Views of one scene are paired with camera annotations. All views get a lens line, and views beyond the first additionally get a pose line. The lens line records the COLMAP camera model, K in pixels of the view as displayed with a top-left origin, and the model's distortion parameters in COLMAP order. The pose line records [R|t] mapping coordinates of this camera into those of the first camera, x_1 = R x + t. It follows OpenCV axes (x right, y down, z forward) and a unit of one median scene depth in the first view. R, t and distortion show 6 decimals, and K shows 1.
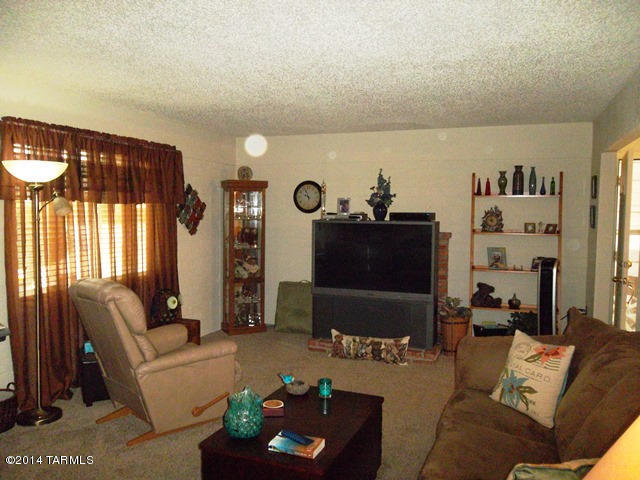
lens RADIAL K [[523.1, 0, 321.6], [0, 523.1, 240.9], [0, 0, 1]] dist [0.011066, -0.008209]
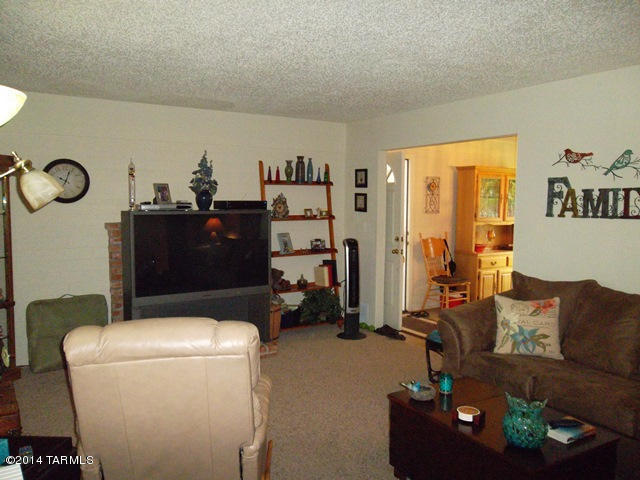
lens RADIAL K [[523.1, 0, 323.5], [0, 523.1, 240.8], [0, 0, 1]] dist [0.011066, -0.008209]
pose [[0.595453, -0.072438, 0.800117, -0.474556], [0.047108, 0.997361, 0.055237, -0.027025], [-0.802007, 0.004801, 0.597295, 0.317673]]
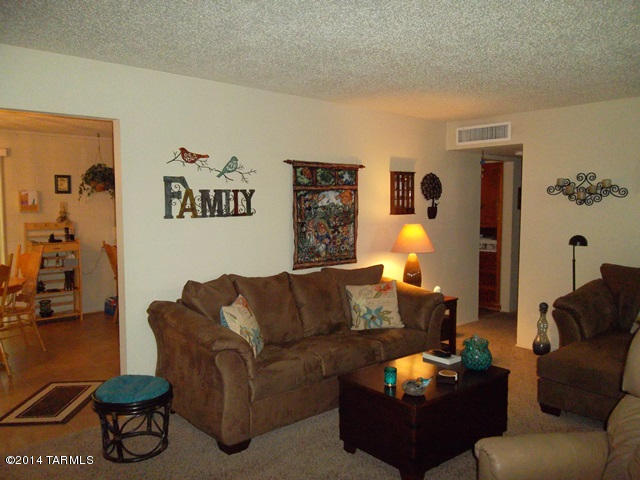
lens RADIAL K [[523.1, 0, 321.1], [0, 523.1, 232.0], [0, 0, 1]] dist [0.011066, -0.008209]
pose [[-0.886567, -0.030116, 0.461620, -0.175110], [0.025585, 0.993159, 0.113932, -0.061303], [-0.461893, 0.112819, -0.879731, 1.031800]]
